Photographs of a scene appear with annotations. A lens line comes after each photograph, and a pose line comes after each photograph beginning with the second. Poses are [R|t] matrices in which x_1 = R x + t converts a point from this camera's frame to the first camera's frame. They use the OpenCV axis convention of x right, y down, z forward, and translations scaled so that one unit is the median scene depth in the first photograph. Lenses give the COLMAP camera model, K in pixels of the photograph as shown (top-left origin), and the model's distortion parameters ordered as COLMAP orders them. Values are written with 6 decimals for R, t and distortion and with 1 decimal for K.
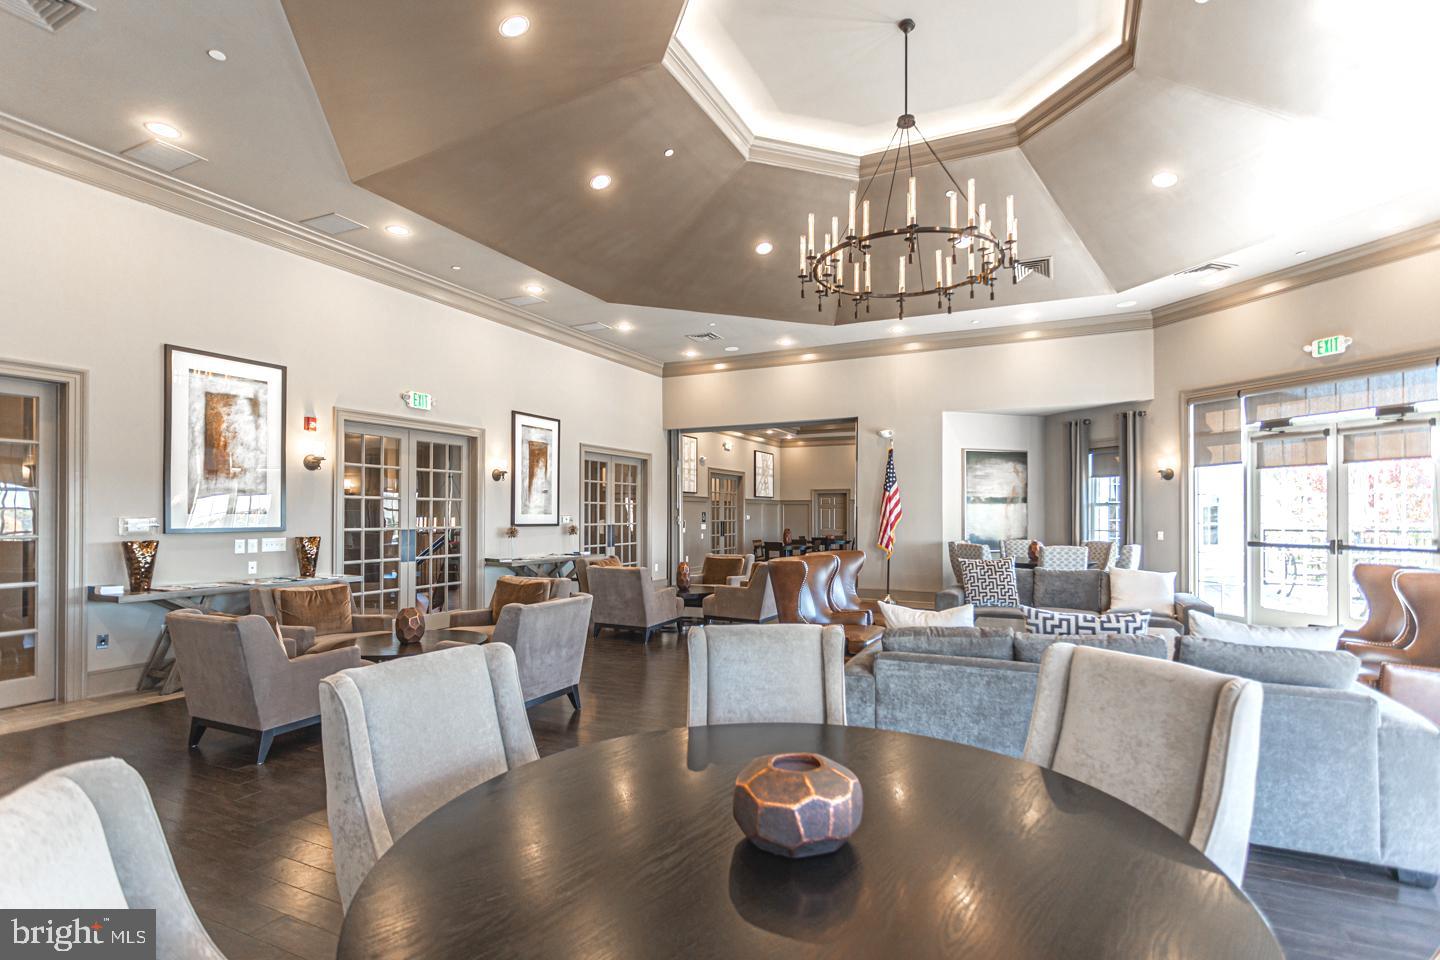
lens RADIAL K [[700.5, 0, 730.2], [0, 700.5, 509.5], [0, 0, 1]] dist [-0.003482, -0.001558]
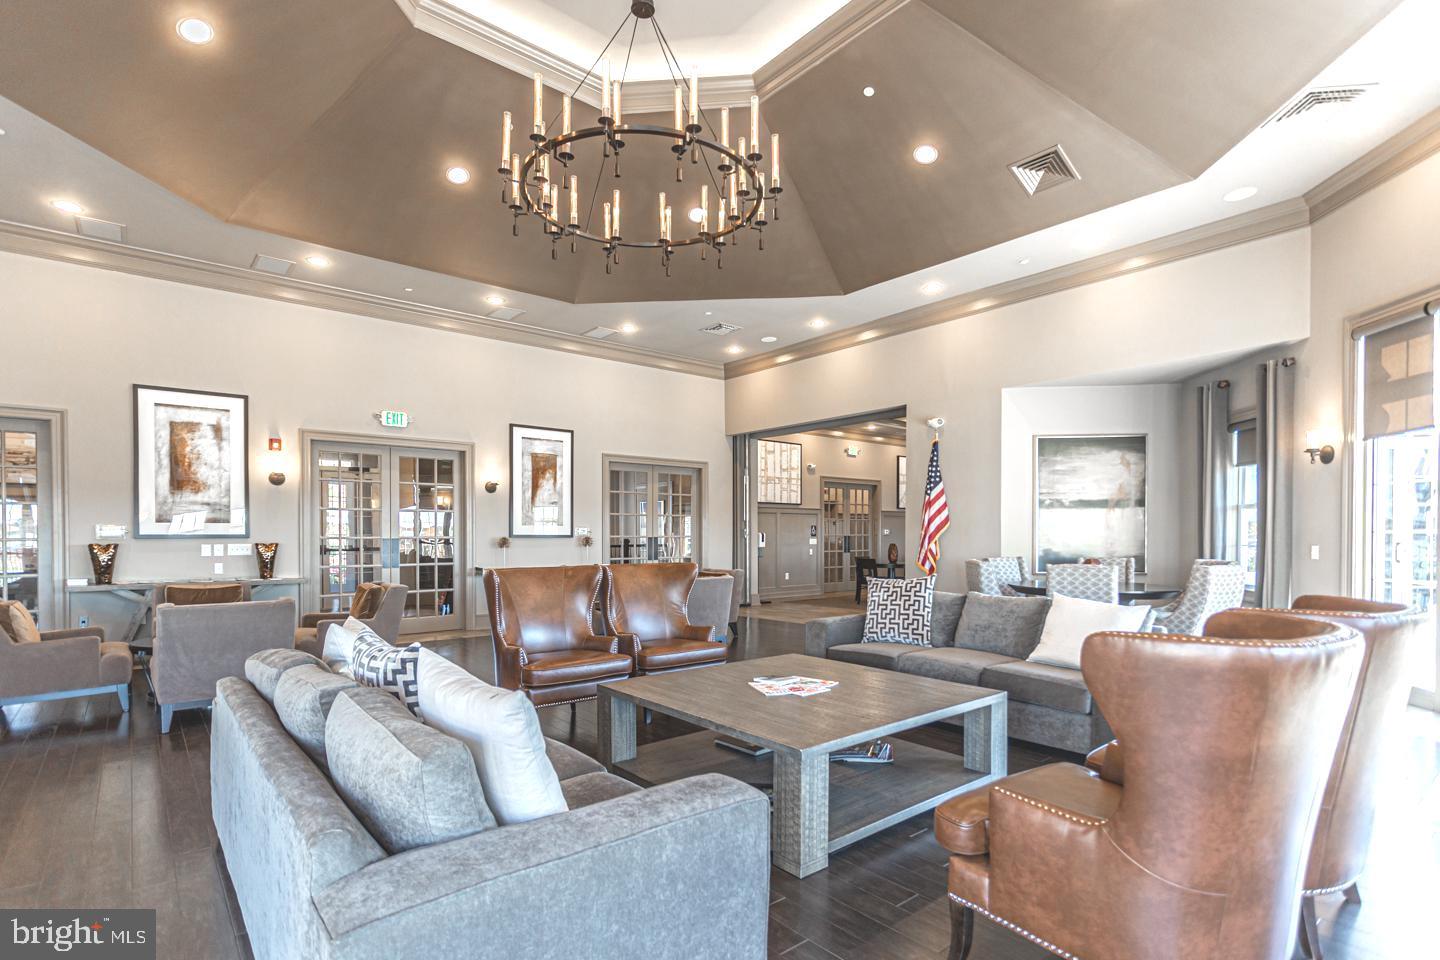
lens RADIAL K [[700.5, 0, 716.6], [0, 700.5, 545.3], [0, 0, 1]] dist [-0.003482, -0.001558]
pose [[0.904542, 0.005901, -0.426343, 0.388075], [0.004252, 0.999730, 0.022857, 0.013642], [0.426363, -0.022488, 0.904273, 0.194119]]
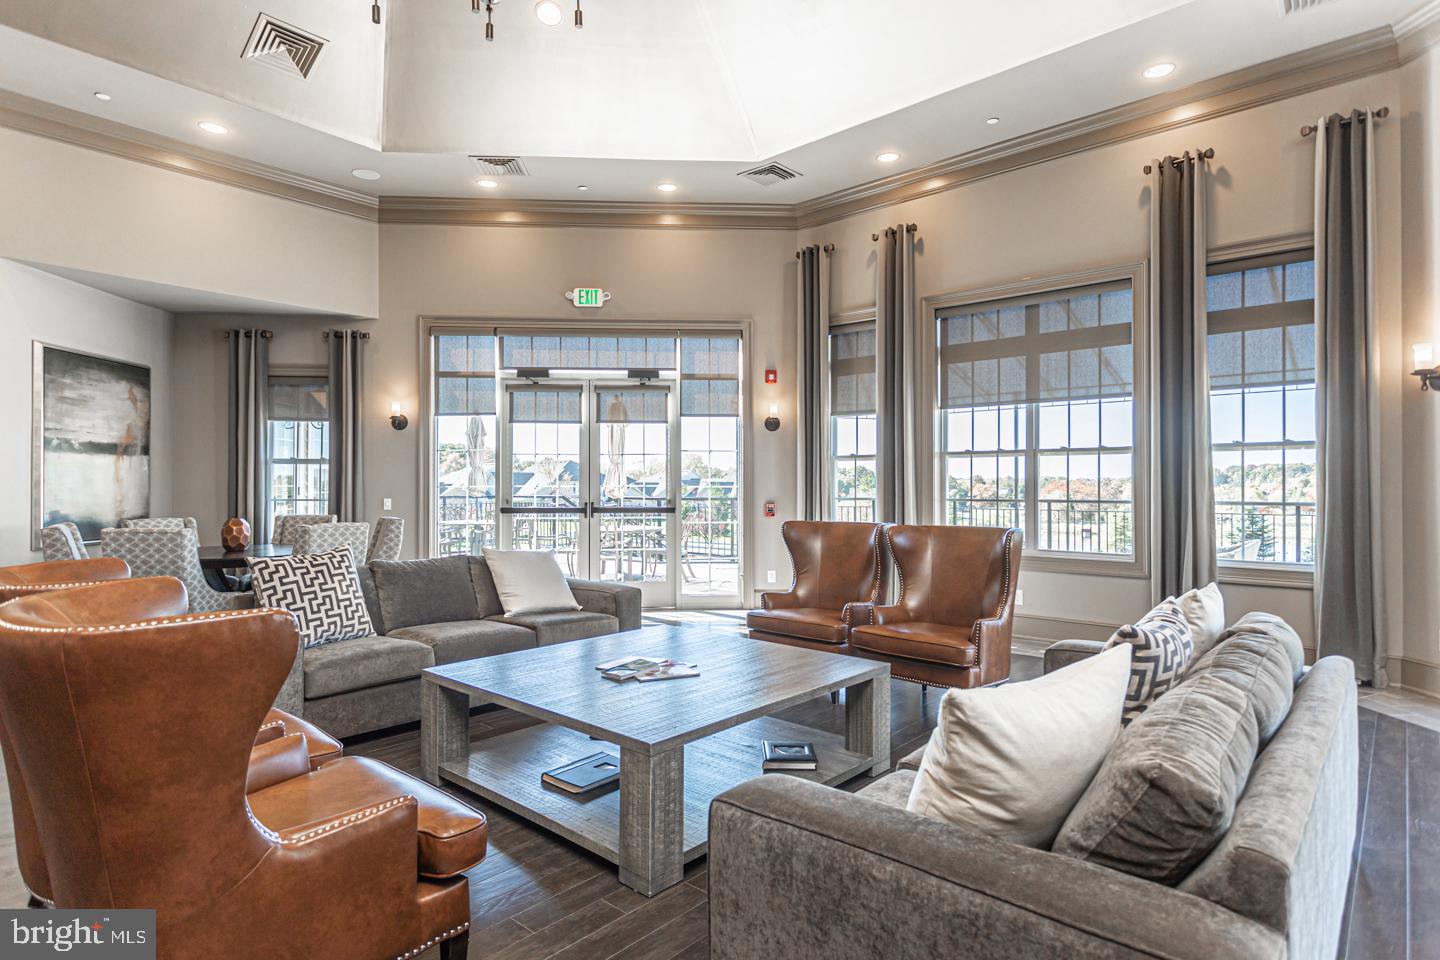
lens RADIAL K [[764.2, 0, 725.6], [0, 764.2, 478.7], [0, 0, 1]] dist [0.015150, 0.000790]
pose [[0.281114, 0.008403, 0.959638, -0.065199], [-0.005135, 0.999961, -0.007252, 0.014198], [-0.959661, -0.002890, 0.281146, 0.419693]]
